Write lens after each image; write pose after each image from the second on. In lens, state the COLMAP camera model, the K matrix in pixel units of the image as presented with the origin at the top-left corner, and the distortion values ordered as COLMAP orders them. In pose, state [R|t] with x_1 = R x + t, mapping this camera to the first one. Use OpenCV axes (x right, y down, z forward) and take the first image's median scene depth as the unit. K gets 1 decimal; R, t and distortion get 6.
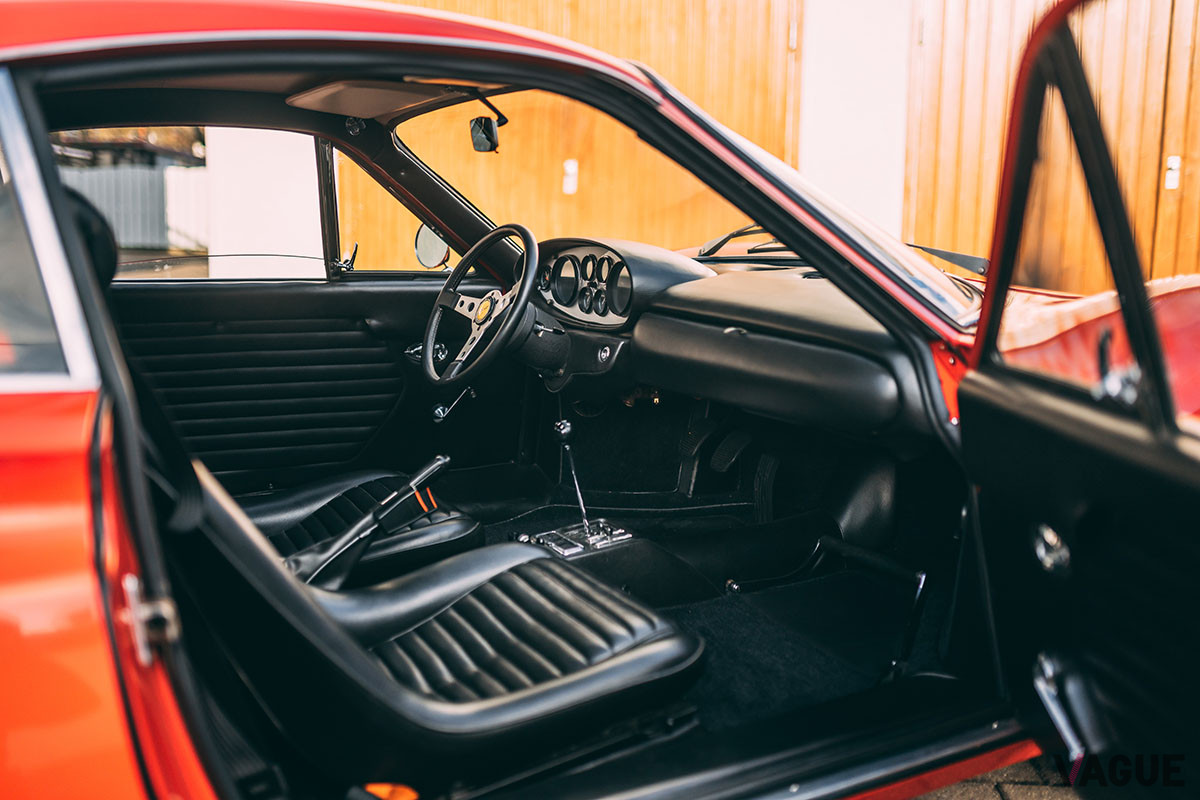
lens RADIAL K [[1155.2, 0, 600.0], [0, 1155.2, 400.0], [0, 0, 1]] dist [-0.041663, 0.032014]
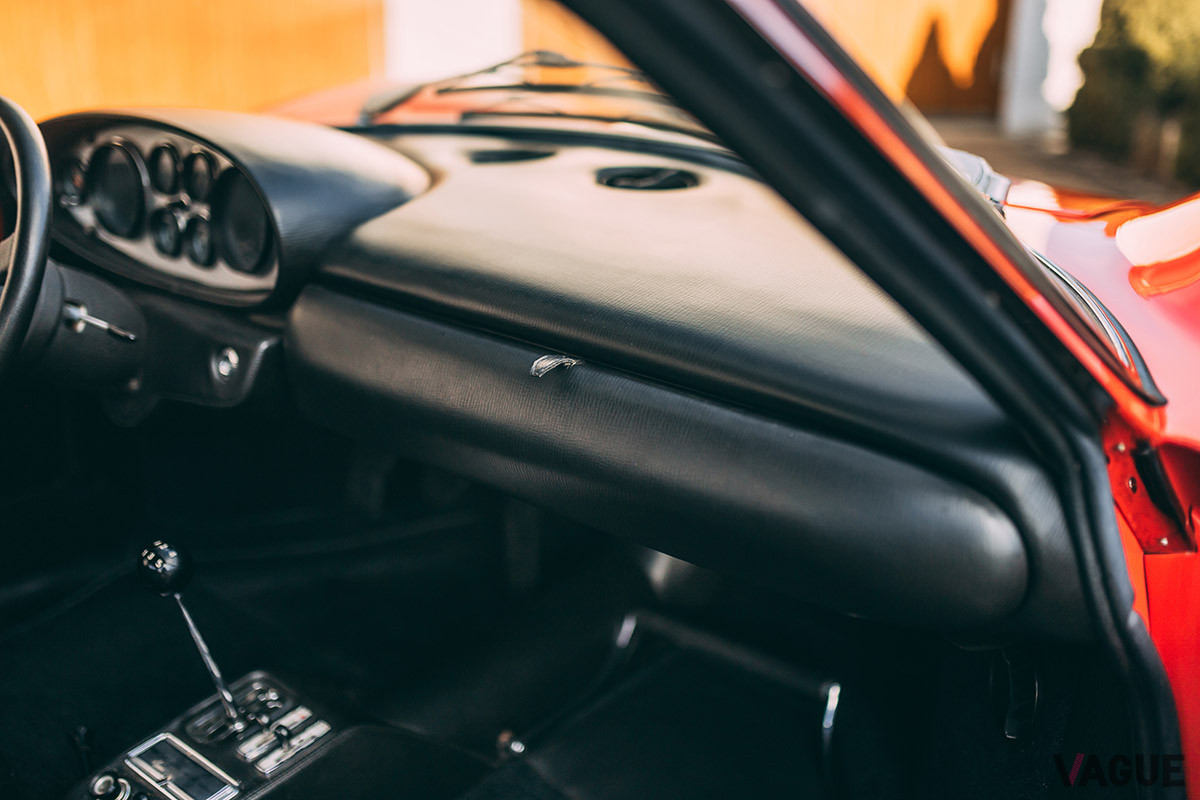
lens RADIAL K [[1155.2, 0, 600.0], [0, 1155.2, 400.0], [0, 0, 1]] dist [-0.041663, 0.032014]
pose [[0.933088, -0.116722, 0.340179, -0.015846], [0.053548, 0.980415, 0.189521, -0.107723], [-0.355638, -0.158624, 0.921064, 0.489037]]
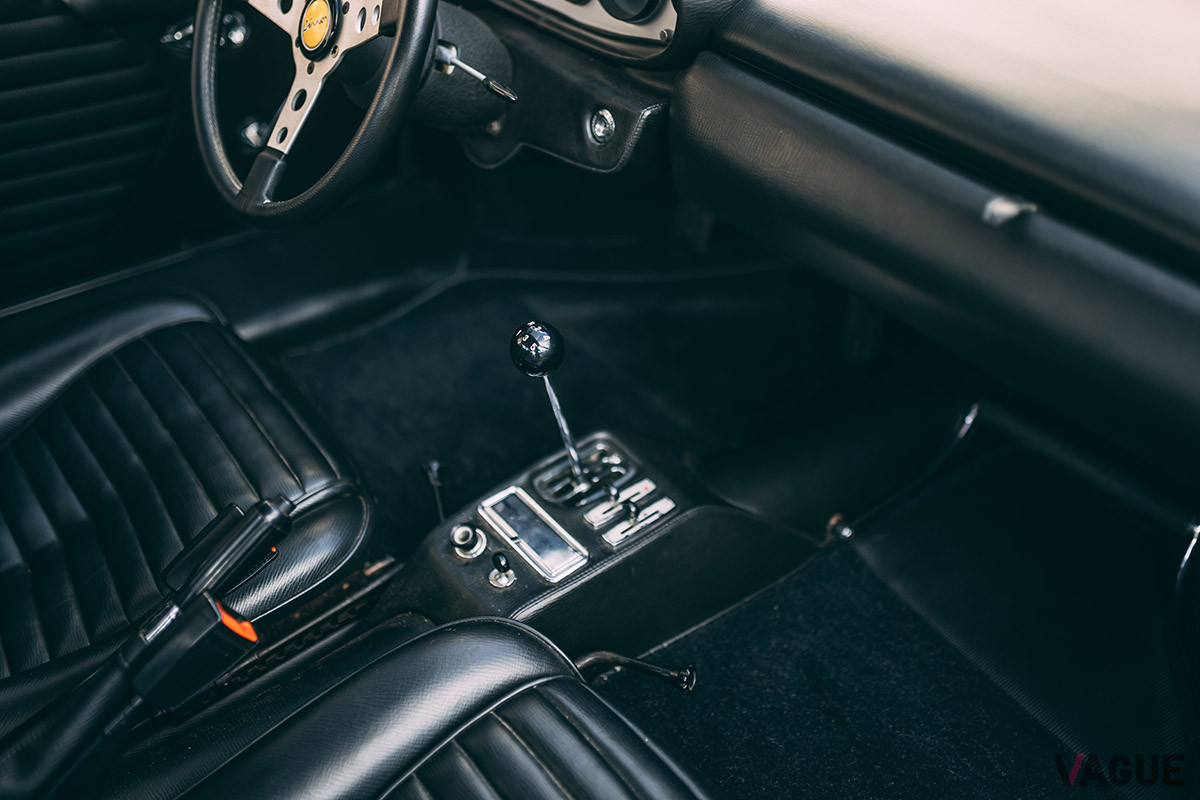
lens RADIAL K [[1155.2, 0, 600.0], [0, 1155.2, 400.0], [0, 0, 1]] dist [-0.041663, 0.032014]
pose [[0.991949, -0.077497, 0.100161, -0.049538], [0.023178, 0.888638, 0.458022, -0.149482], [-0.124503, -0.452013, 0.883280, 0.547456]]
